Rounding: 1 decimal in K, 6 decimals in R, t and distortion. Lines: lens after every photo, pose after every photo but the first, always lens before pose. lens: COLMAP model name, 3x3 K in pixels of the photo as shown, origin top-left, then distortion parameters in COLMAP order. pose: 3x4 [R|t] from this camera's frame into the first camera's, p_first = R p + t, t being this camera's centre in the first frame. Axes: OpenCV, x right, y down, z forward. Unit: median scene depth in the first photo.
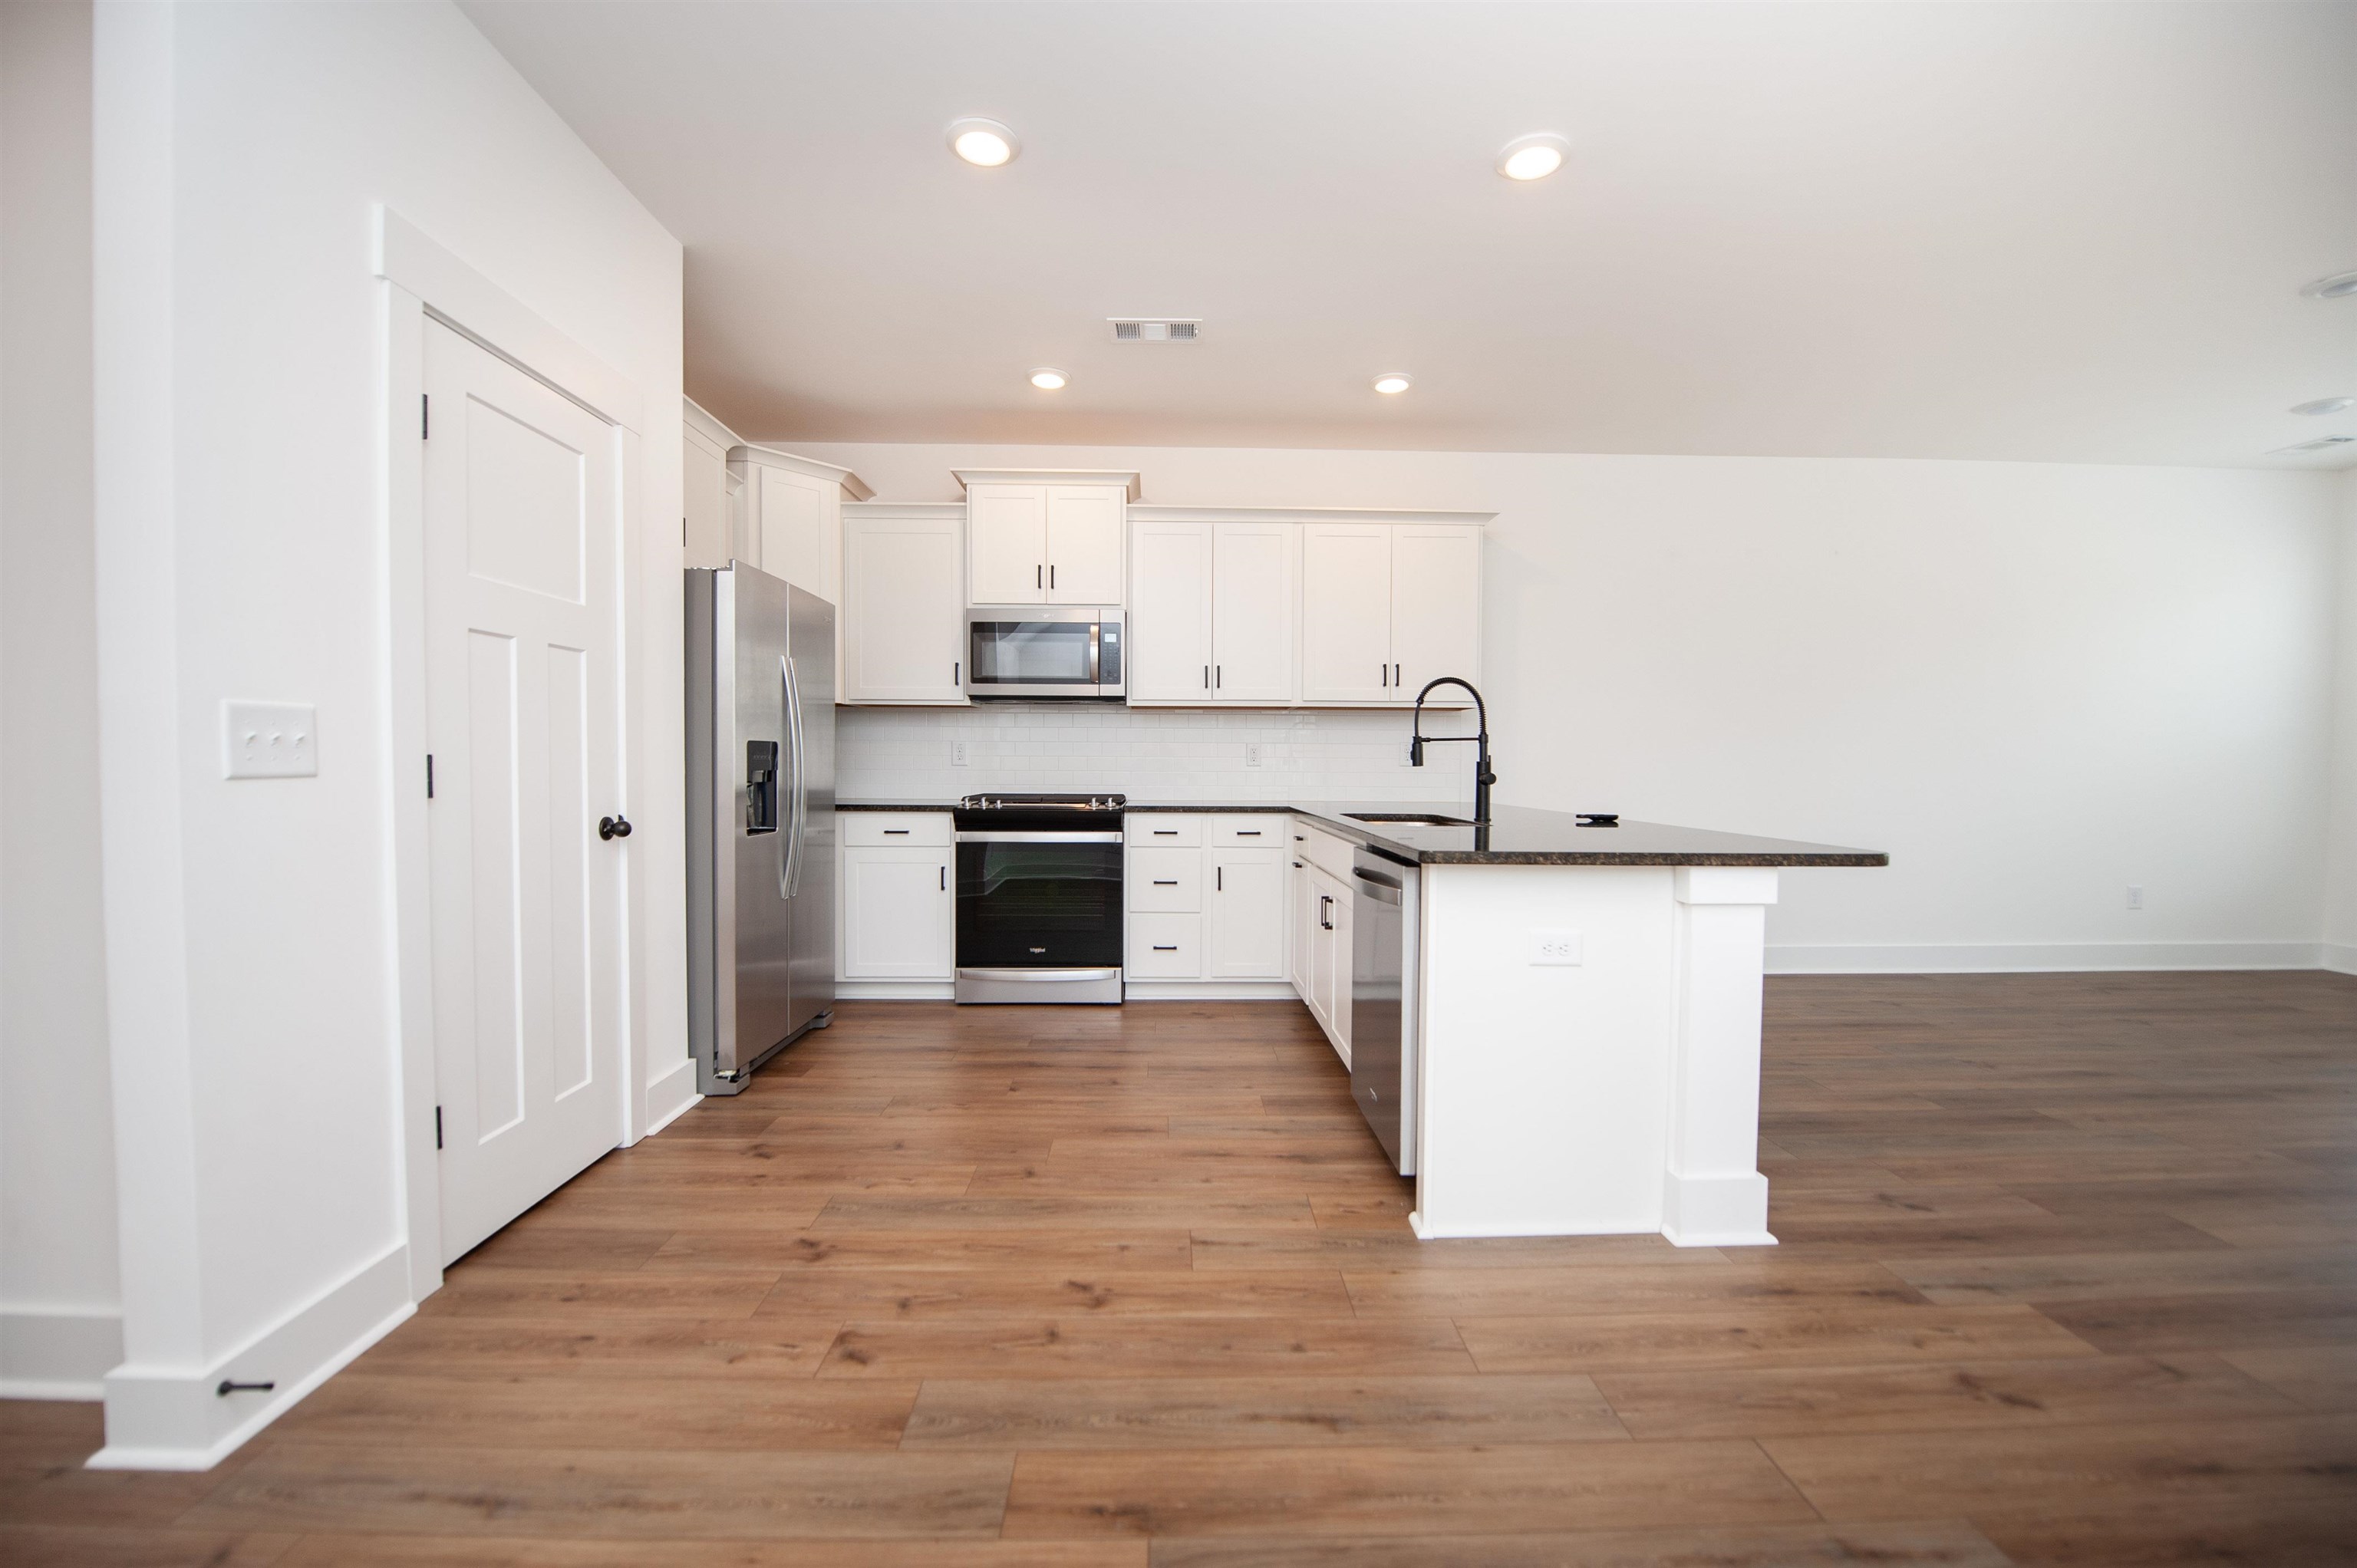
lens RADIAL K [[942.0, 0, 1178.0], [0, 942.0, 789.3], [0, 0, 1]] dist [-0.021503, -0.000786]
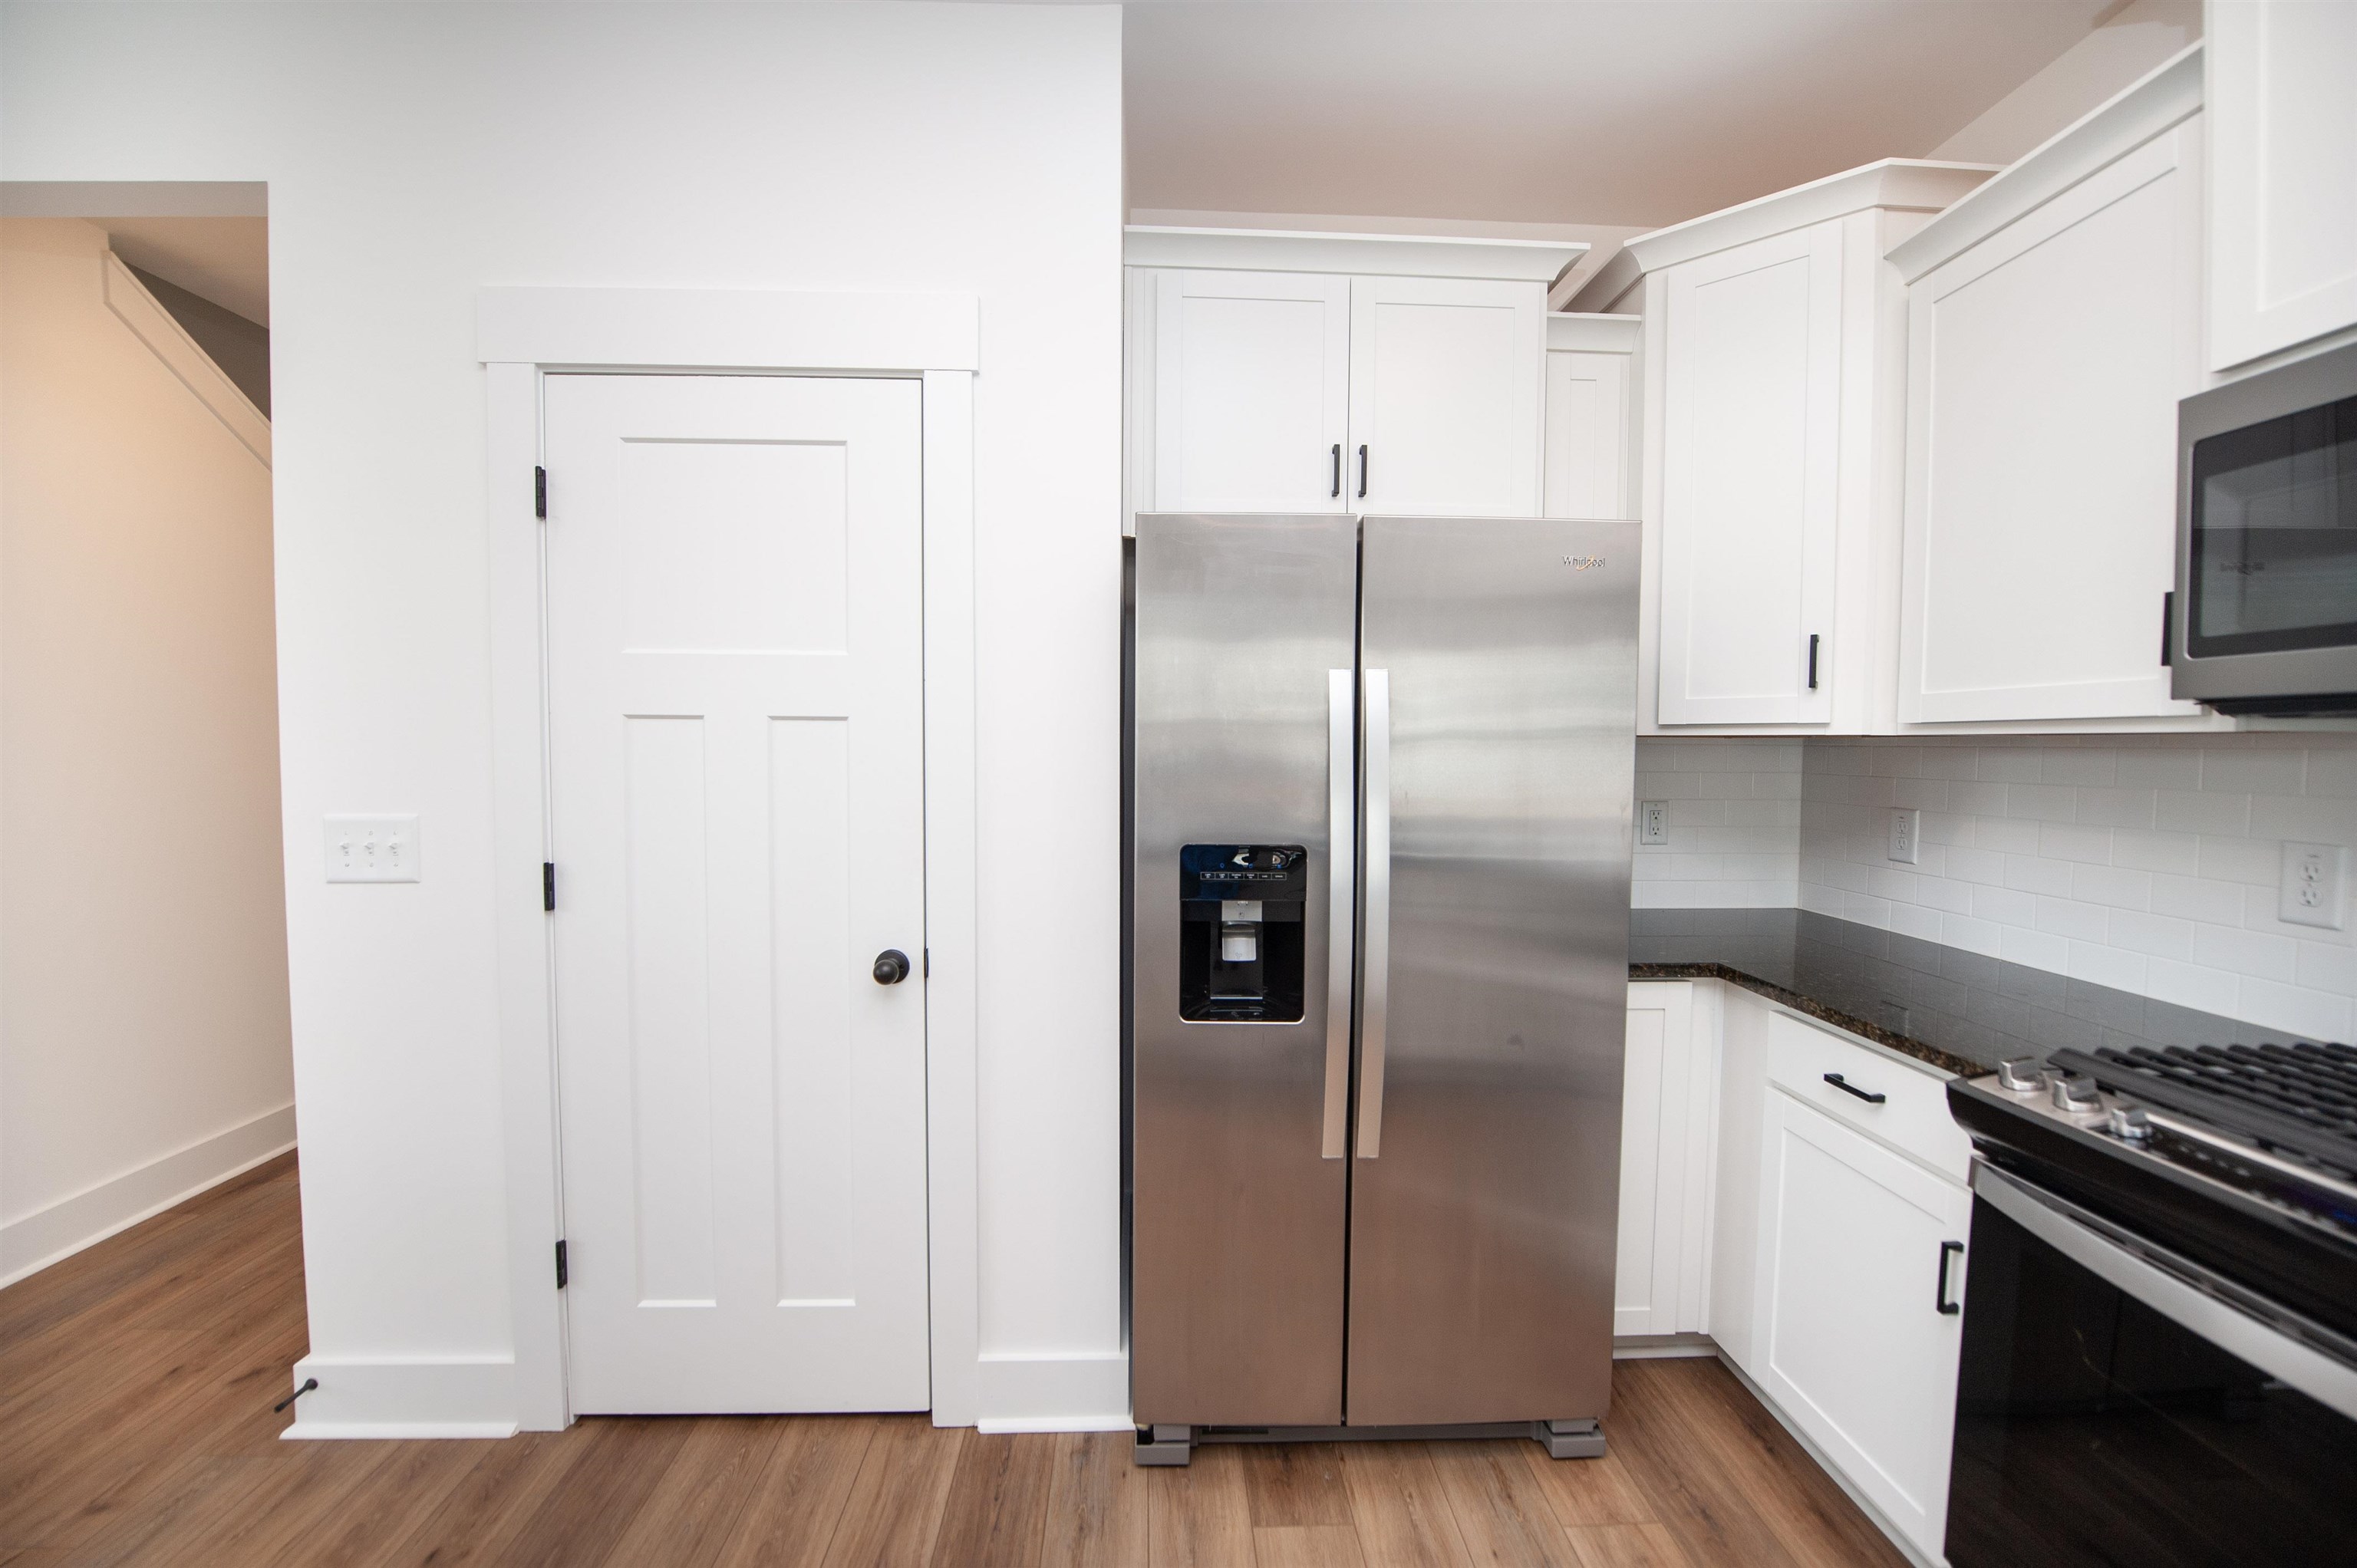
lens RADIAL K [[911.1, 0, 1180.6], [0, 911.1, 791.3], [0, 0, 1]] dist [-0.028099, -0.000319]
pose [[0.027192, 0.040428, -0.998812, 0.056753], [-0.036677, 0.998549, 0.039419, -0.108494], [0.998957, 0.035561, 0.028635, 1.044331]]
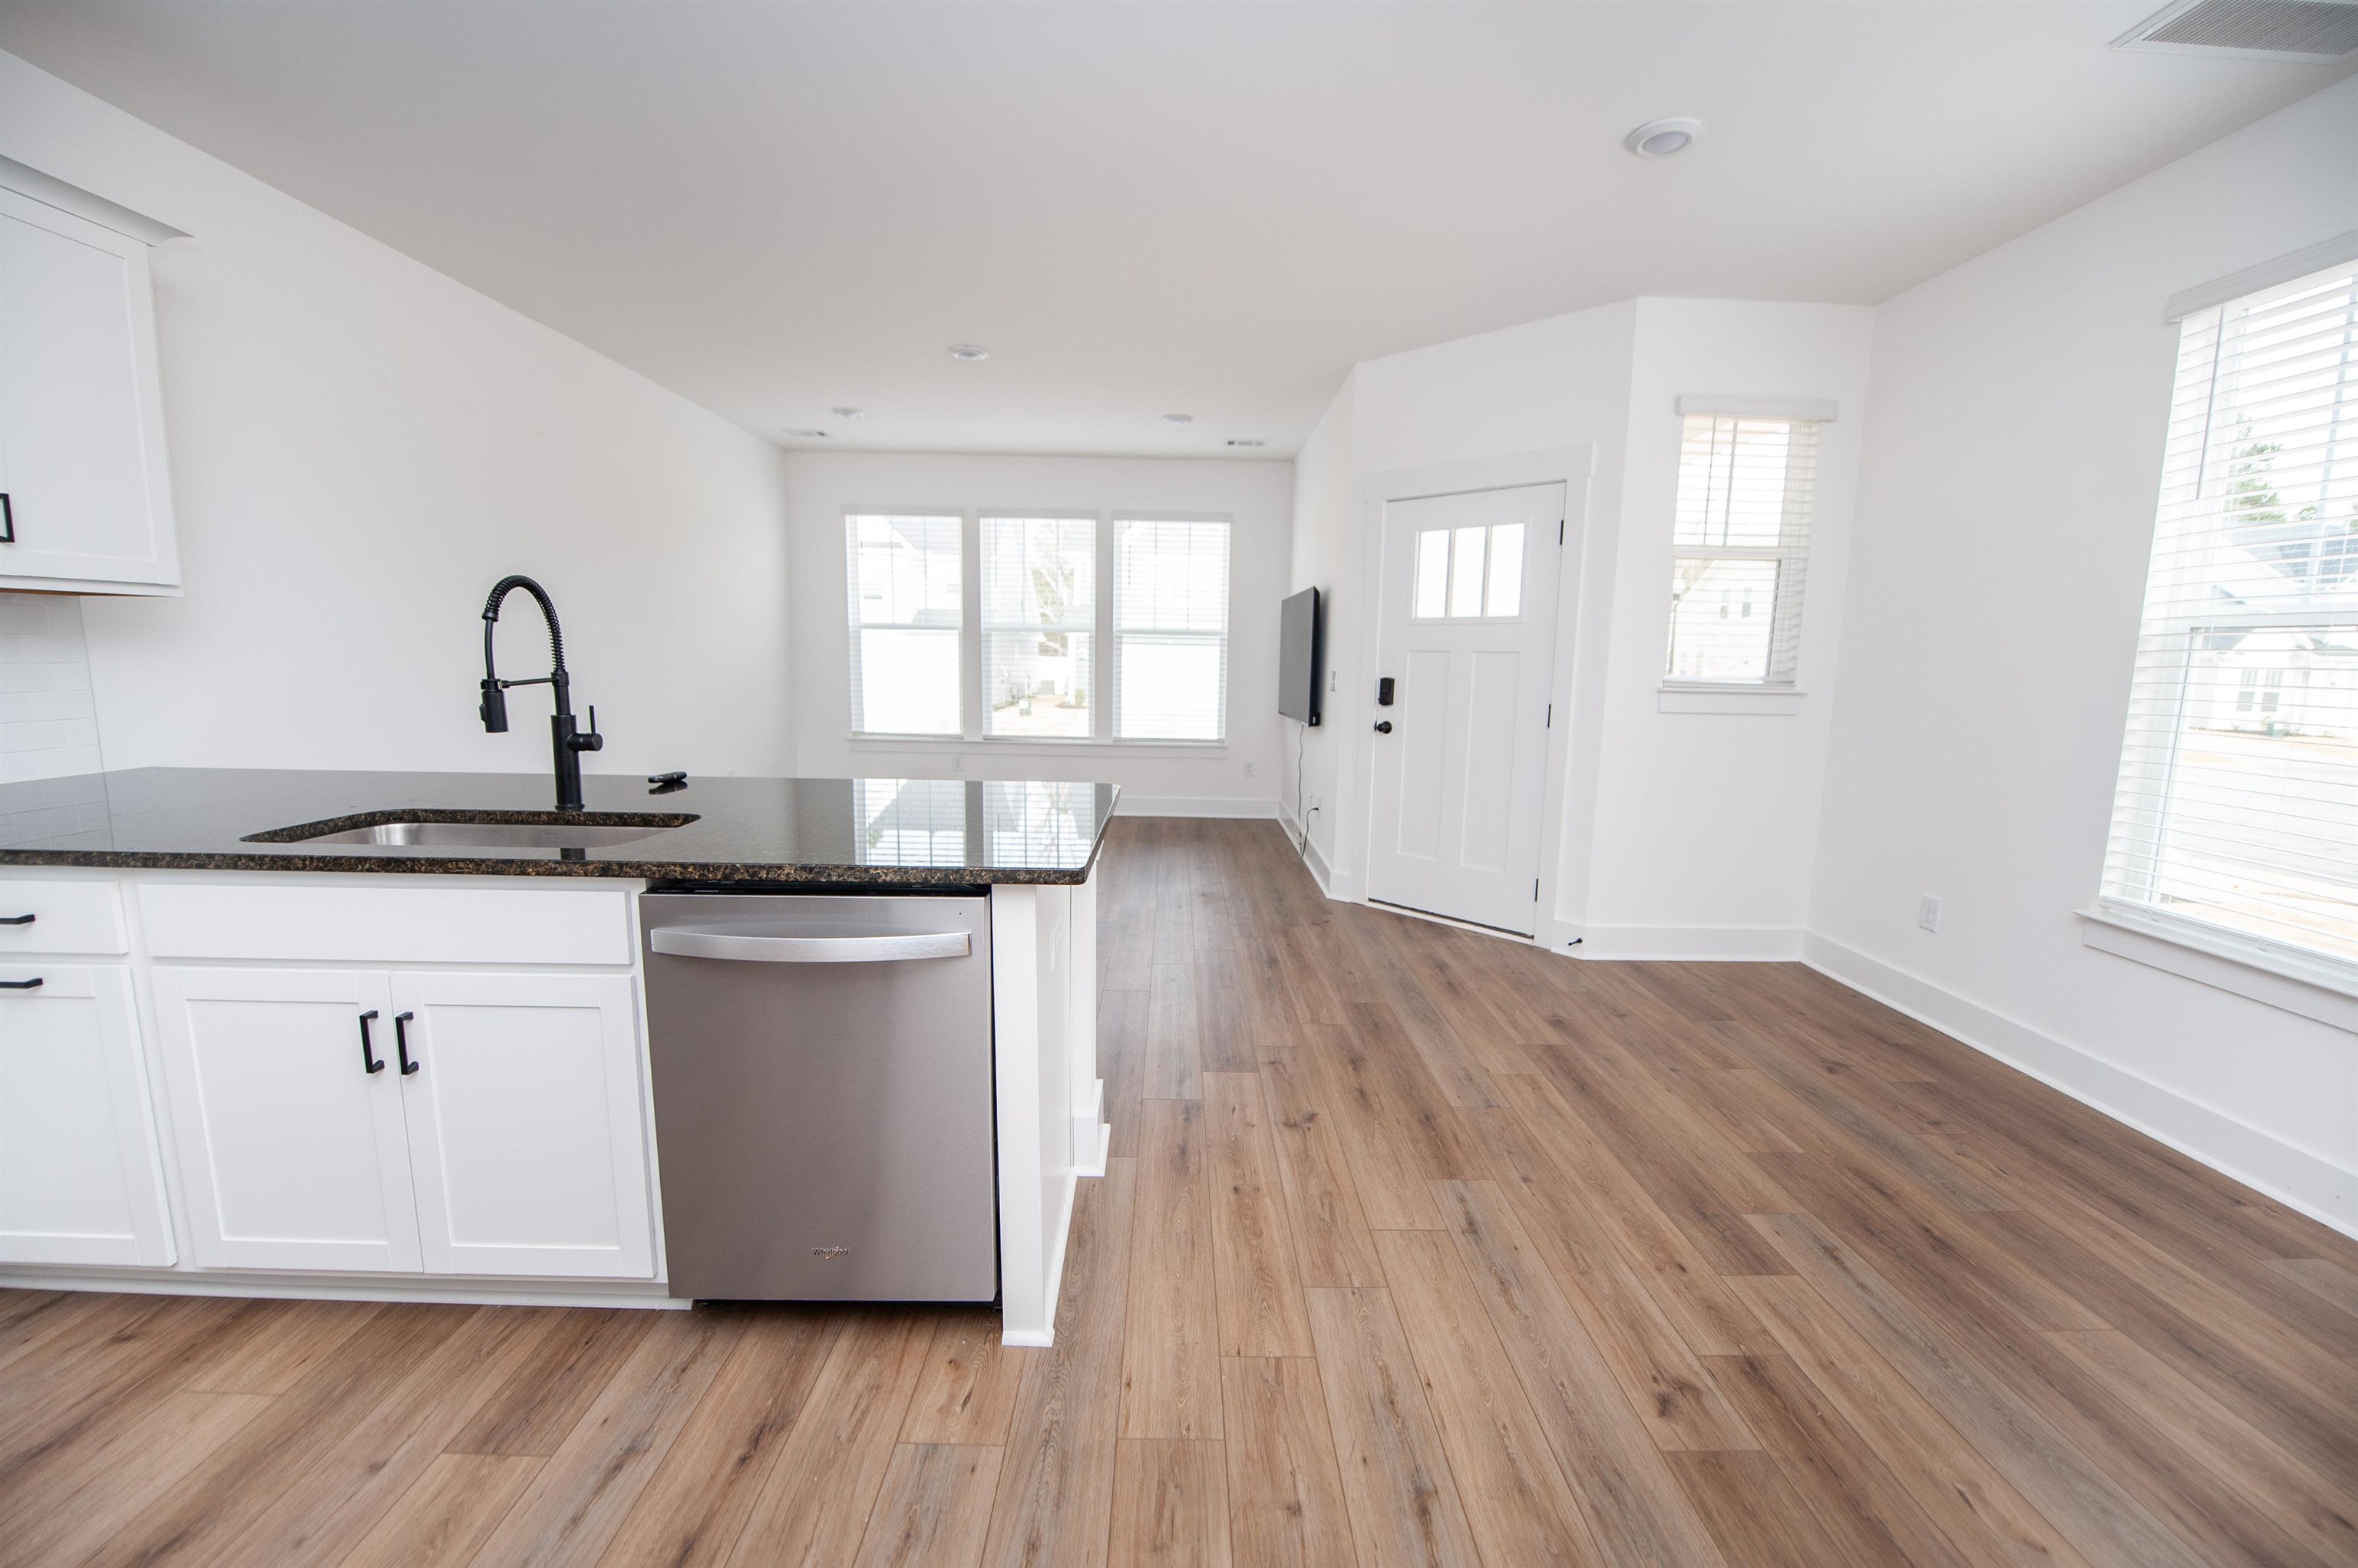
lens RADIAL K [[959.3, 0, 1180.9], [0, 959.3, 789.2], [0, 0, 1]] dist [-0.021625, -0.000699]
pose [[0.008785, -0.143766, 0.989573, -0.354486], [0.010367, 0.989571, 0.143673, -0.076844], [-0.999908, 0.008997, 0.010184, 0.656430]]
